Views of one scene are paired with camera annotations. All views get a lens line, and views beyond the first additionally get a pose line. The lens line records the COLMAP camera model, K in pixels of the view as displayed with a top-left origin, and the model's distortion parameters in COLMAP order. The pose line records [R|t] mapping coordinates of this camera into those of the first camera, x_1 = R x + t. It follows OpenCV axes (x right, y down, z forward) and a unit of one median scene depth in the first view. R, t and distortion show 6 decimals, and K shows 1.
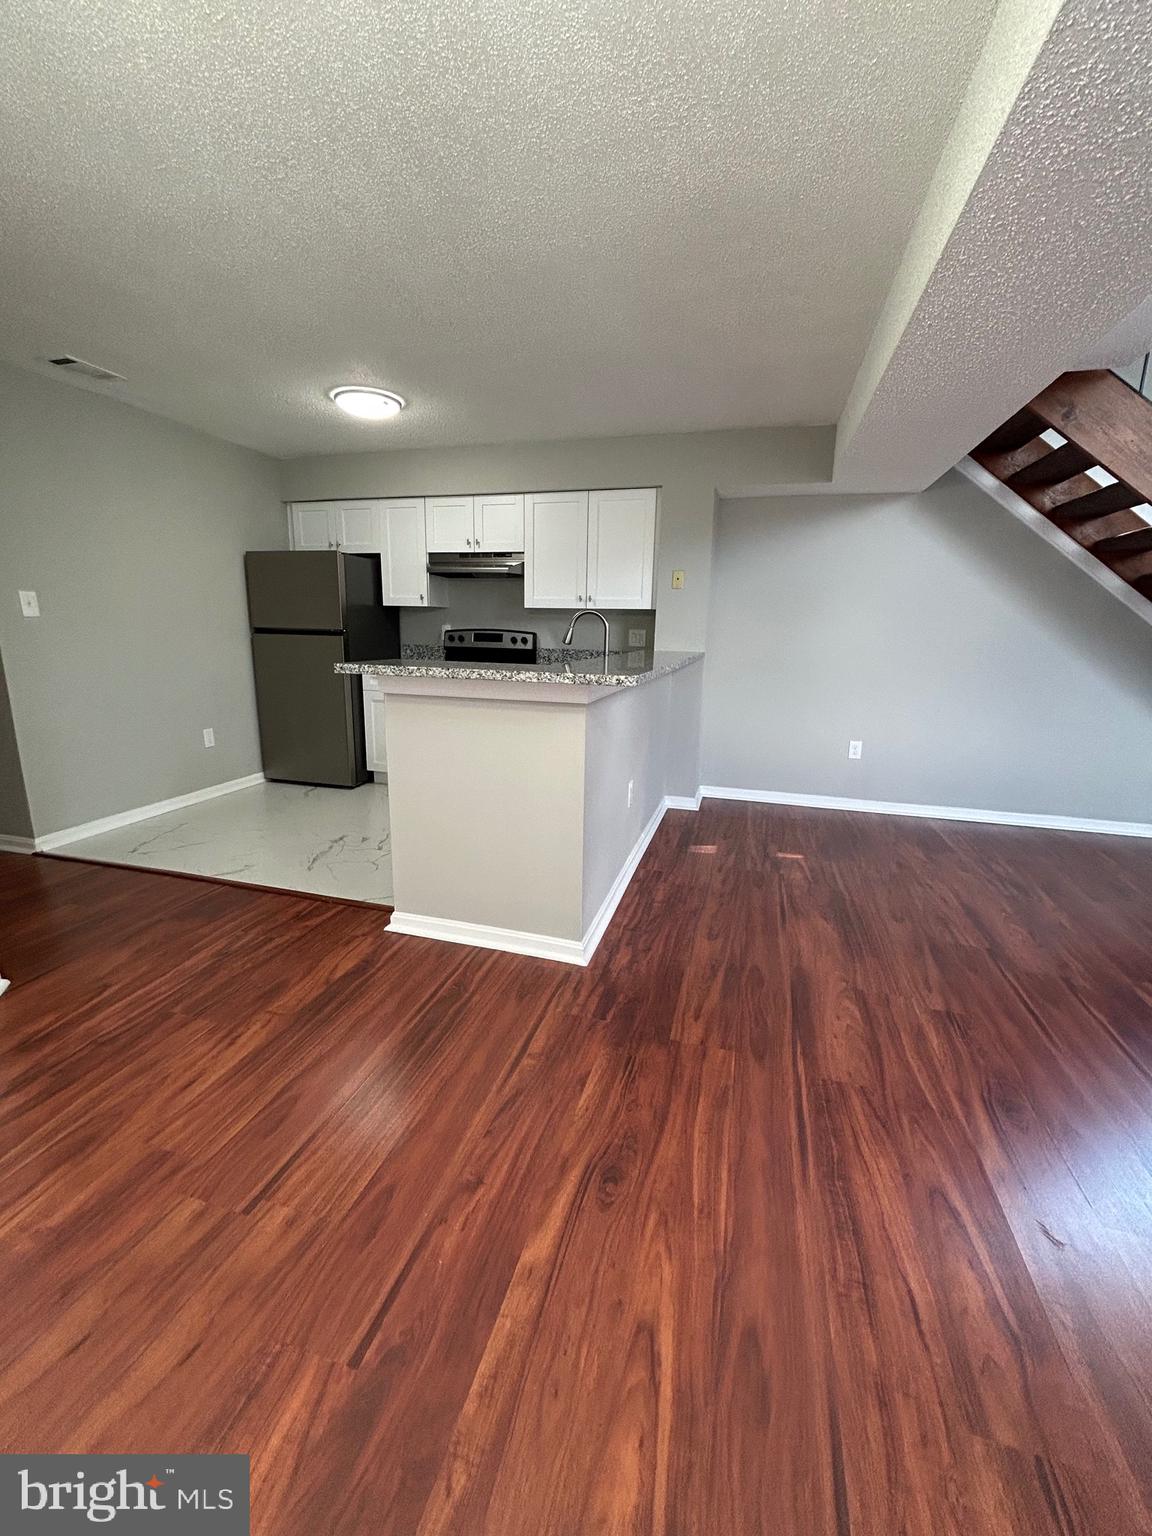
lens RADIAL K [[619.0, 0, 577.6], [0, 619.0, 767.4], [0, 0, 1]] dist [-0.000510, -0.000001]
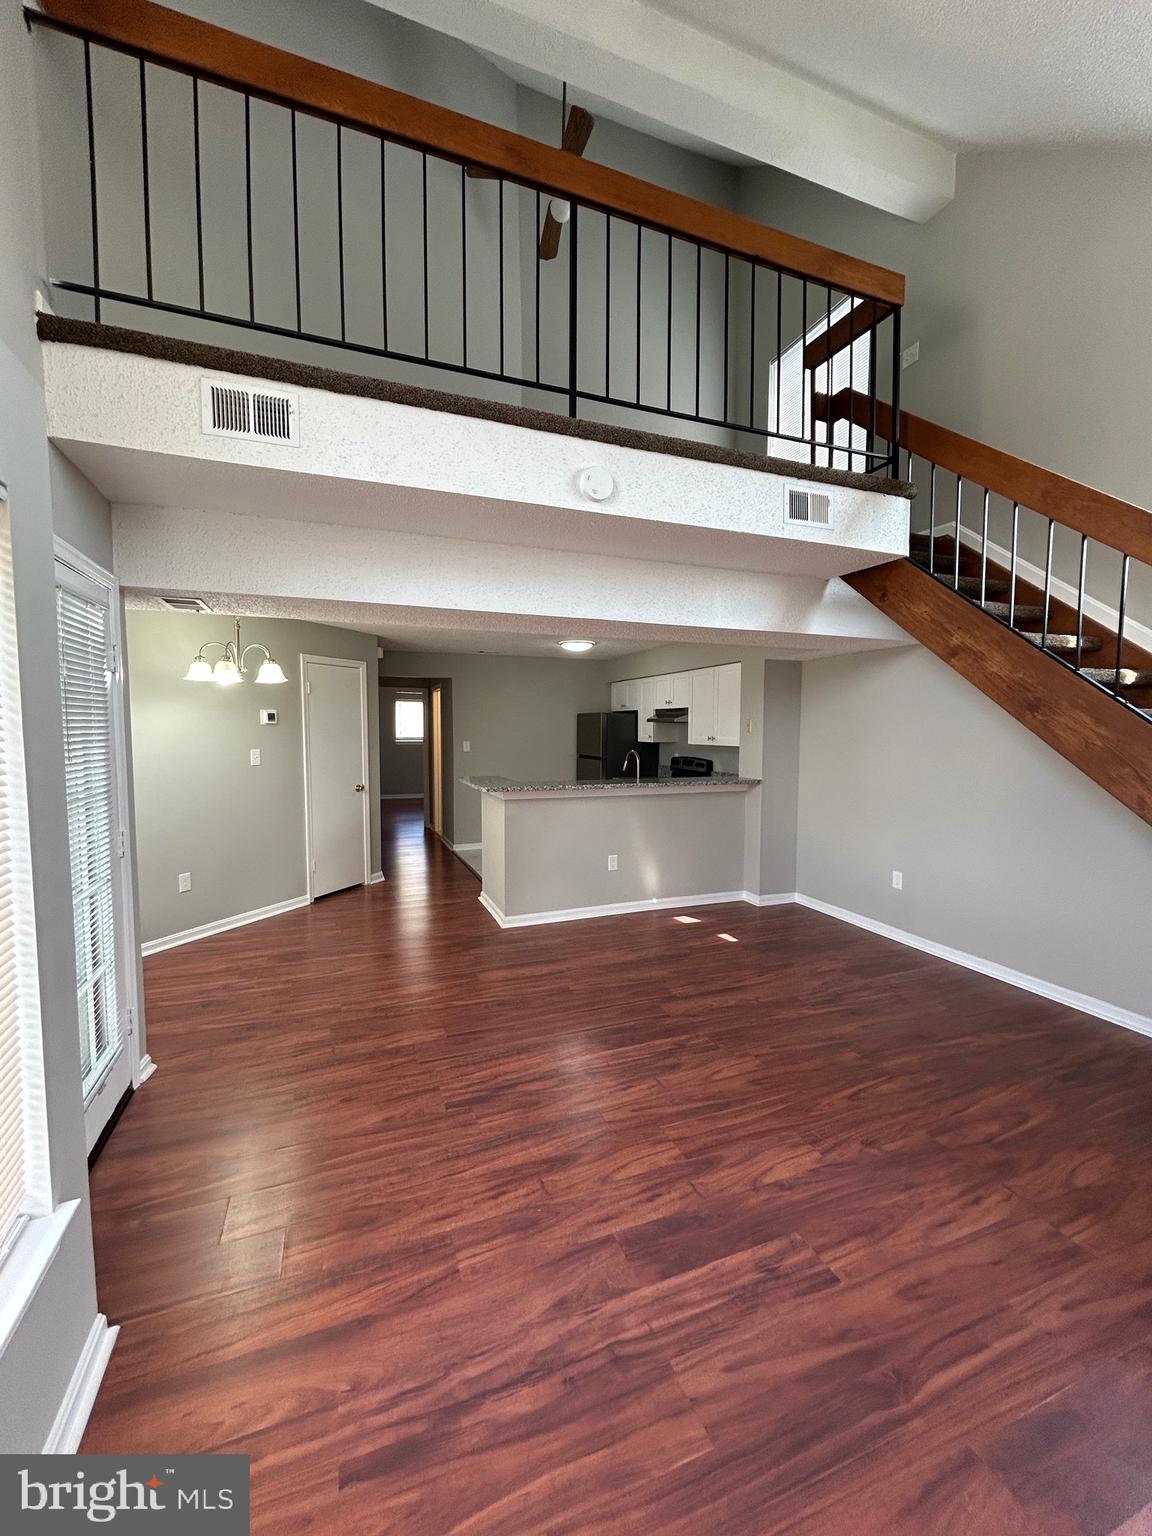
lens RADIAL K [[619.0, 0, 577.6], [0, 619.0, 767.4], [0, 0, 1]] dist [-0.000510, -0.000001]
pose [[0.607207, 0.031426, -0.793922, 1.734432], [-0.168158, 0.981666, -0.089753, -0.057155], [0.776545, 0.188003, 0.601359, -0.129703]]
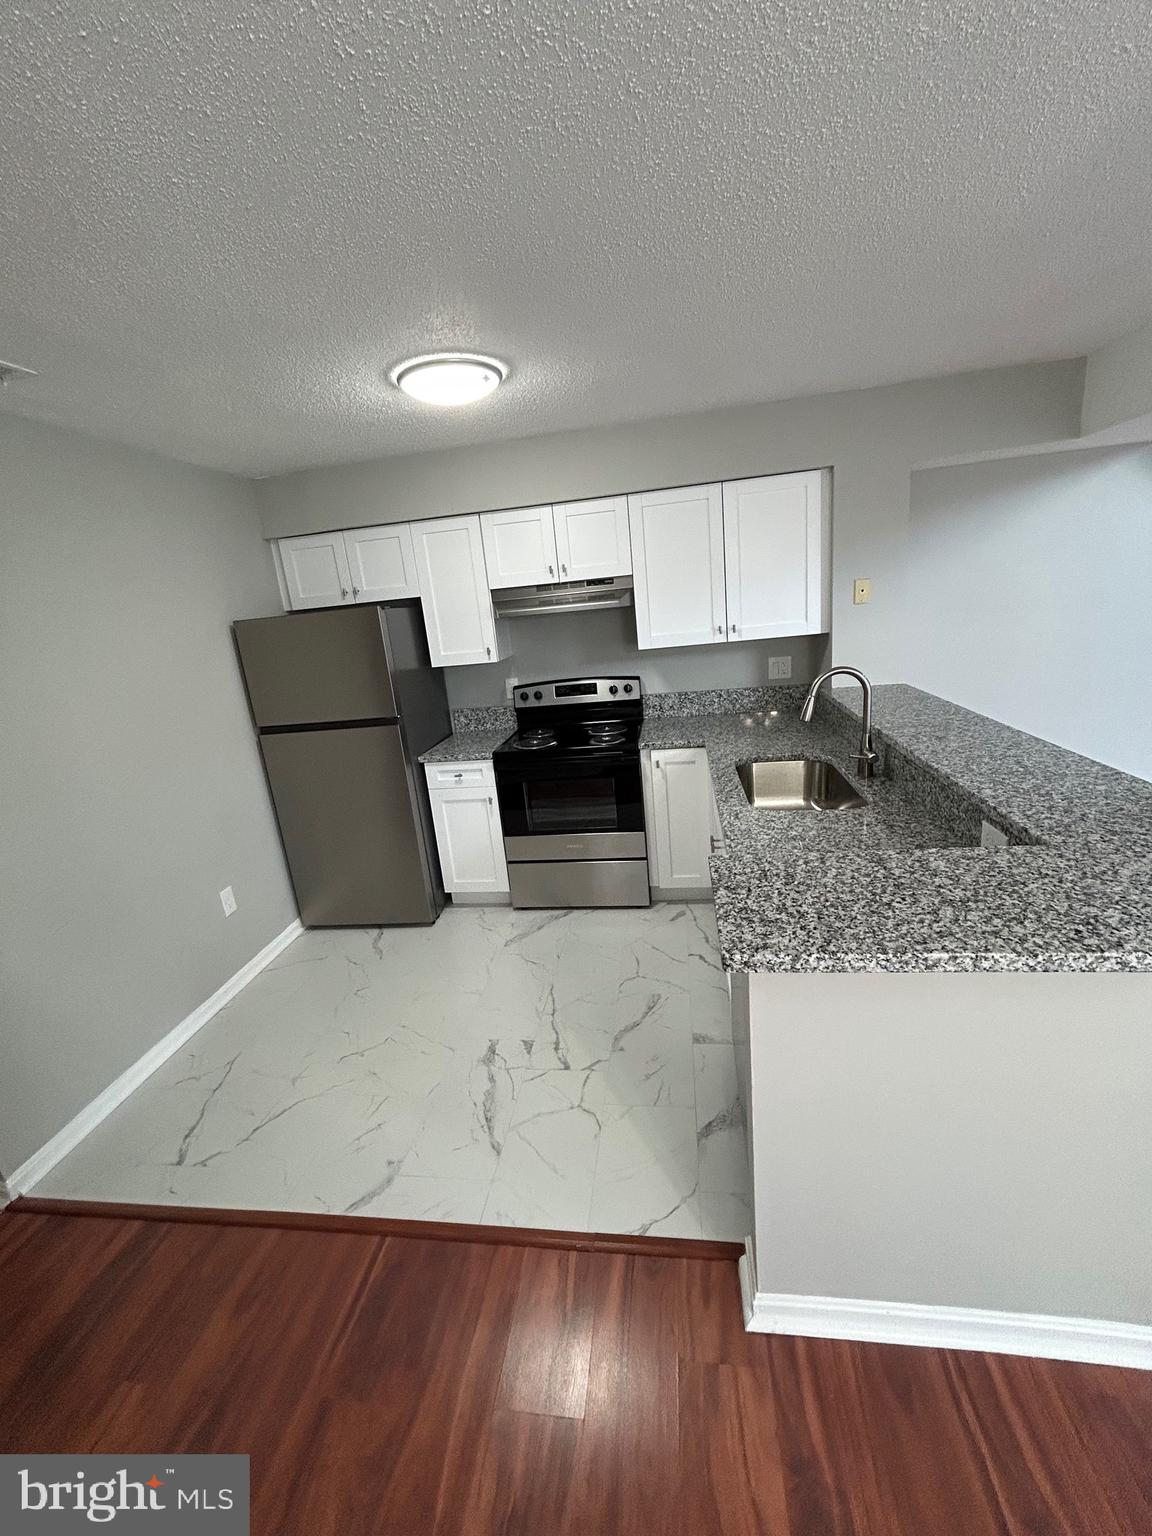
lens RADIAL K [[615.9, 0, 576.0], [0, 615.9, 768.0], [0, 0, 1]] dist [0.002424, 0.000184]
pose [[0.983251, -0.151341, 0.101551, -0.483253], [0.147185, 0.987978, 0.047284, -0.312021], [-0.107486, -0.031546, 0.993706, 0.520281]]
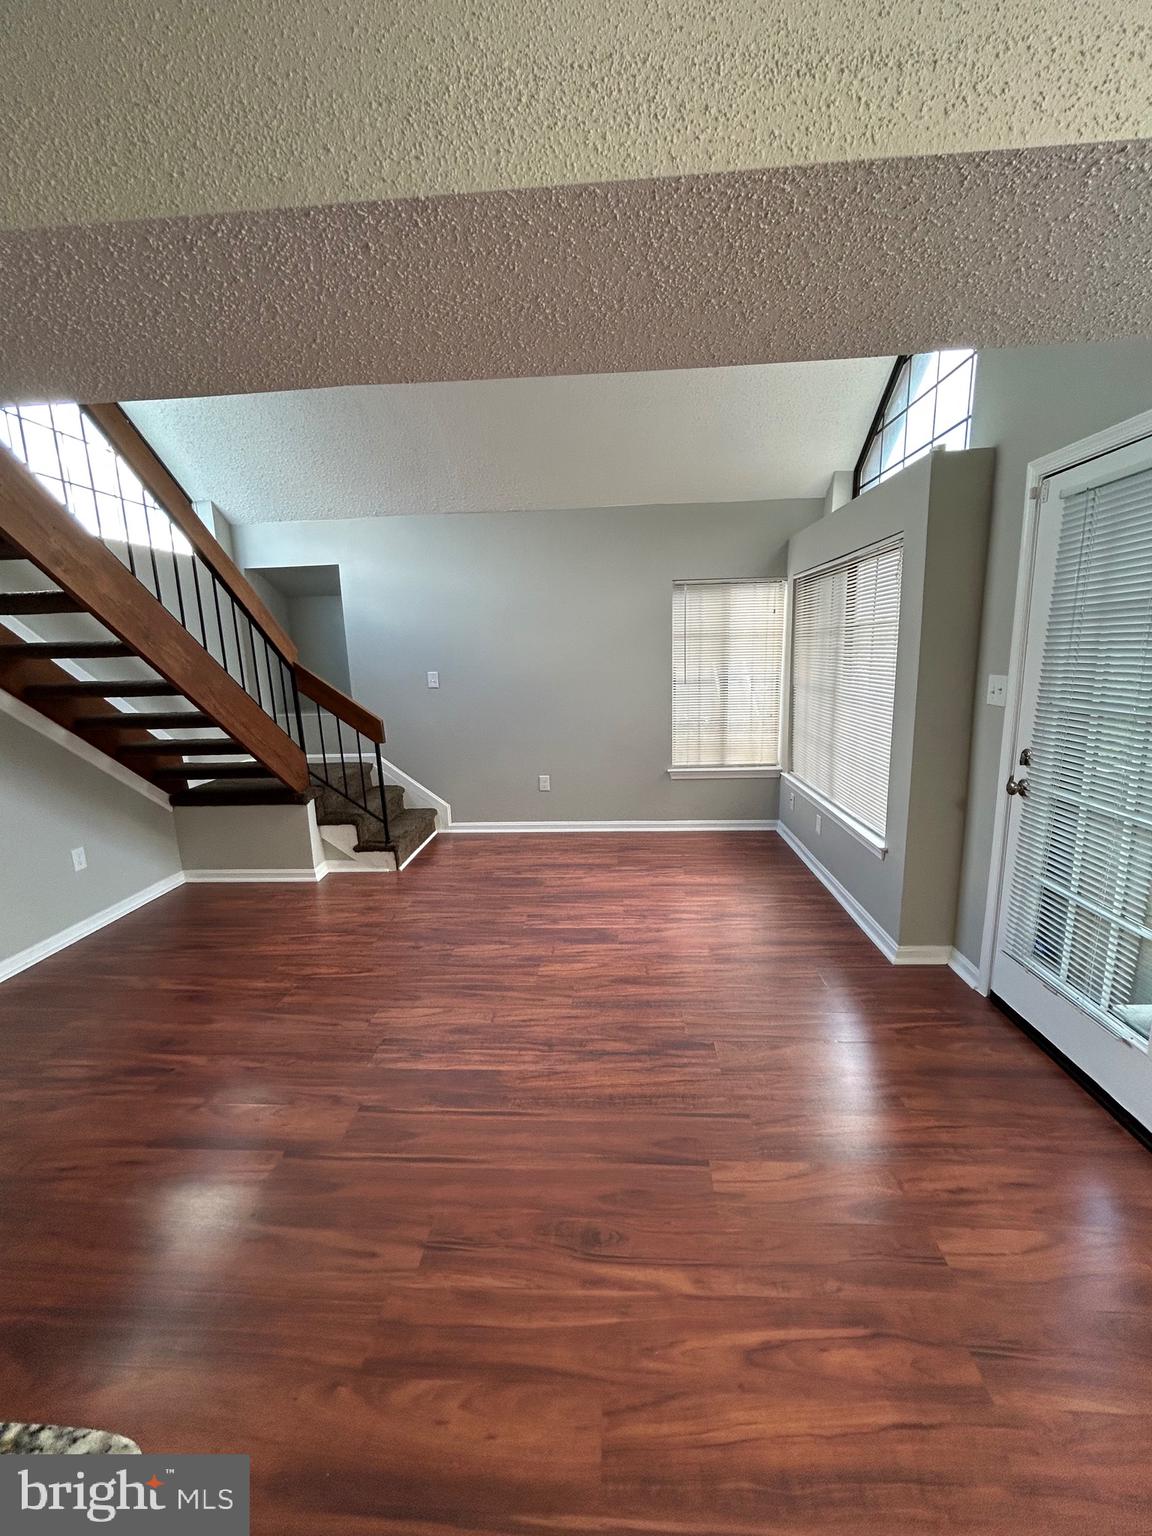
lens RADIAL K [[619.0, 0, 577.6], [0, 619.0, 767.4], [0, 0, 1]] dist [-0.000510, -0.000001]
pose [[-0.215082, -0.198330, 0.956245, -0.052340], [0.244789, 0.936954, 0.249388, -0.272277], [-0.945419, 0.287718, -0.152973, 0.675398]]
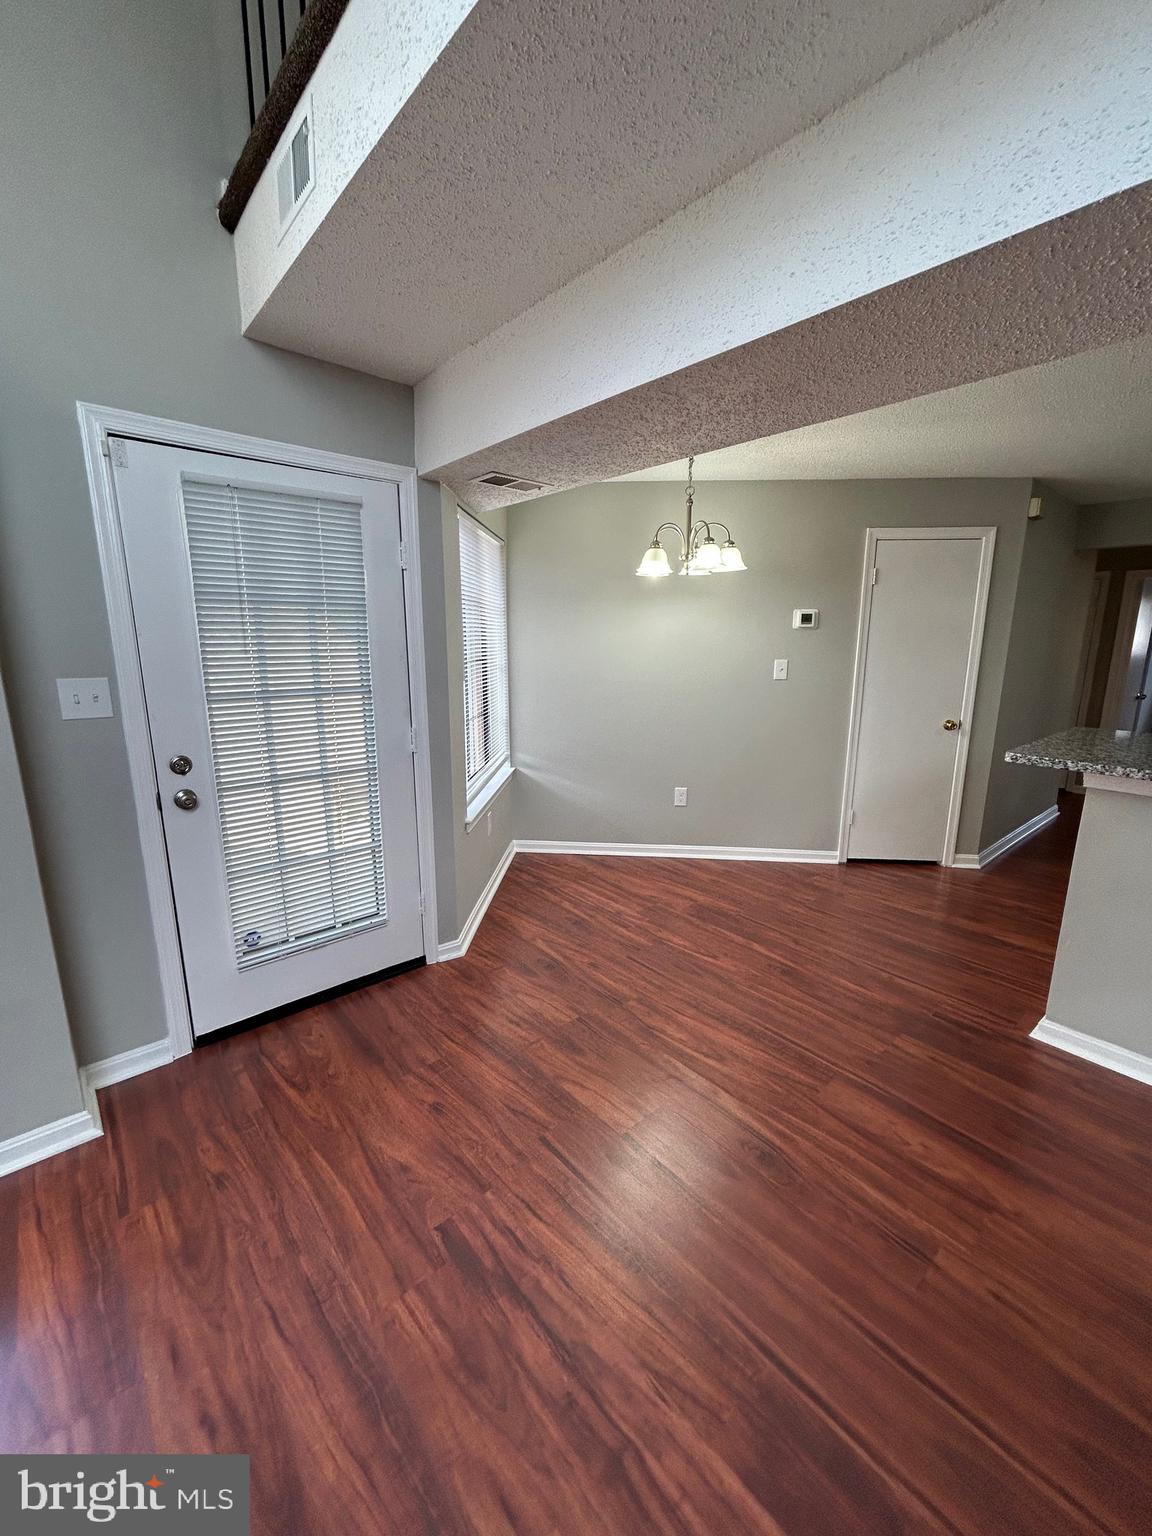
lens RADIAL K [[619.0, 0, 577.6], [0, 619.0, 767.4], [0, 0, 1]] dist [-0.000510, -0.000001]
pose [[-0.545547, 0.146616, -0.825156, 1.175402], [-0.203860, 0.931791, 0.300343, -0.240958], [0.812909, 0.332067, -0.478446, 0.720978]]
